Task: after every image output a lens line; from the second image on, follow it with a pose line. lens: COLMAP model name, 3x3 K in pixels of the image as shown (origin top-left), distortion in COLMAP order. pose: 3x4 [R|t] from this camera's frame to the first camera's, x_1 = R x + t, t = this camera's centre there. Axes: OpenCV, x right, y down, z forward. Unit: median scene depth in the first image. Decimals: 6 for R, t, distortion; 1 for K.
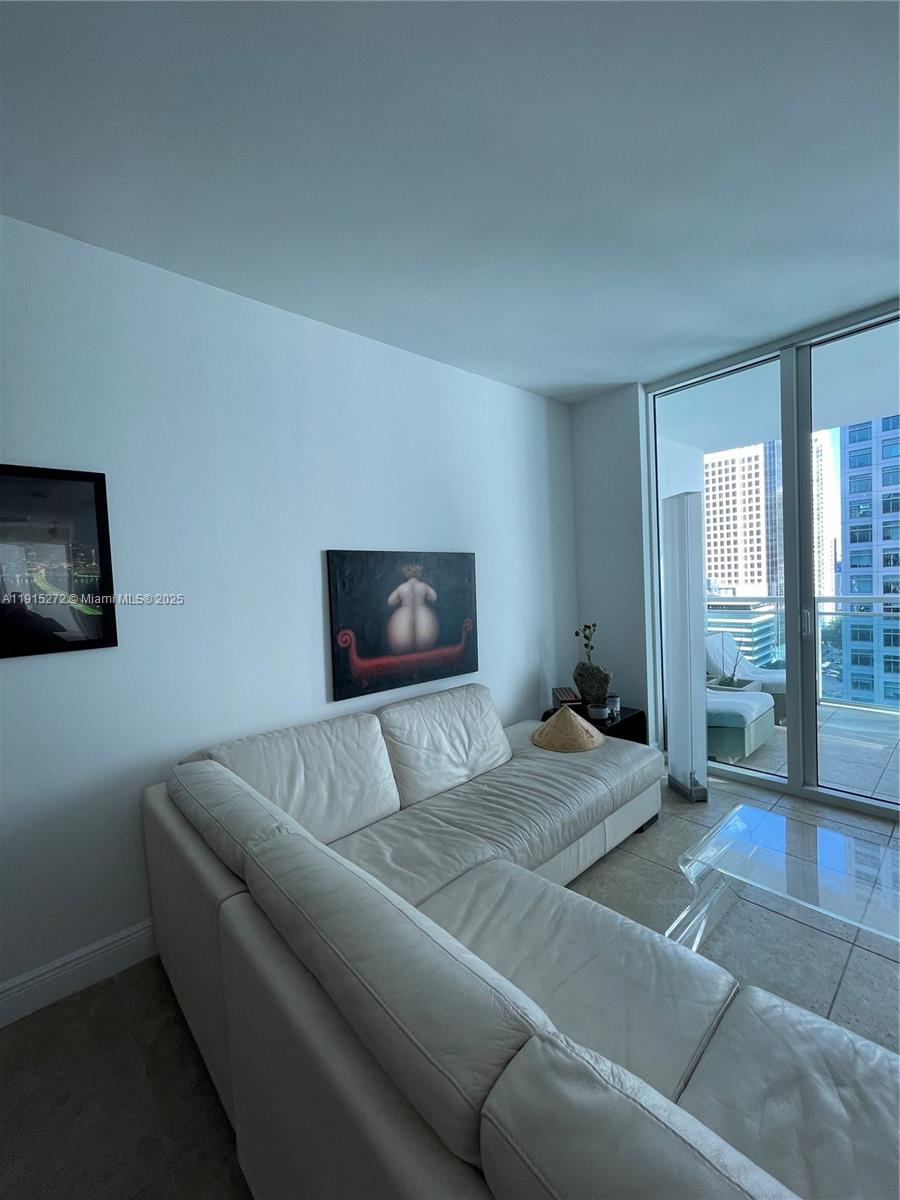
lens RADIAL K [[480.0, 0, 450.0], [0, 480.0, 600.0], [0, 0, 1]] dist [-0.019113, -0.000301]
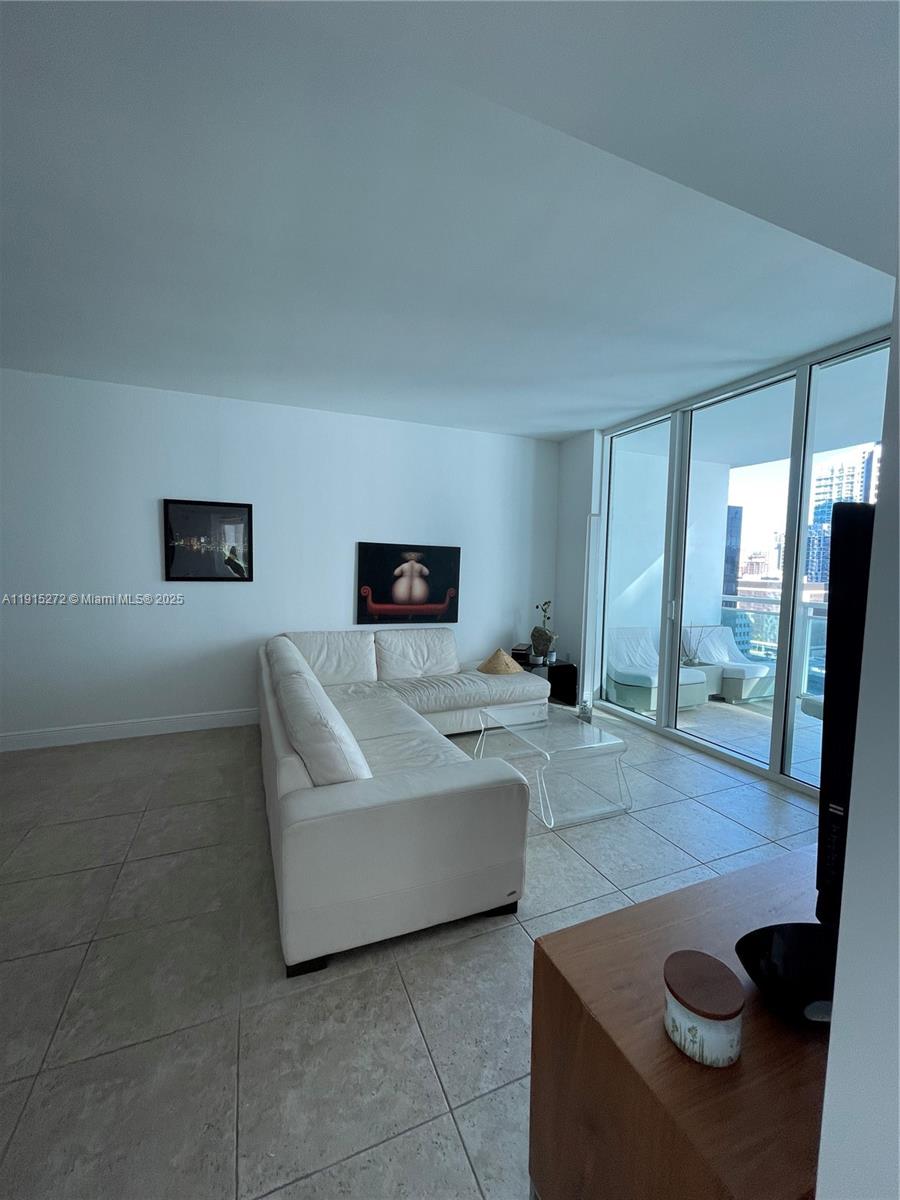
lens RADIAL K [[480.0, 0, 450.0], [0, 480.0, 600.0], [0, 0, 1]] dist [-0.019113, -0.000301]
pose [[0.944211, 0.089524, -0.316942, 0.592950], [-0.077938, 0.995750, 0.049073, -0.000641], [0.319988, -0.021634, 0.947175, -0.556506]]
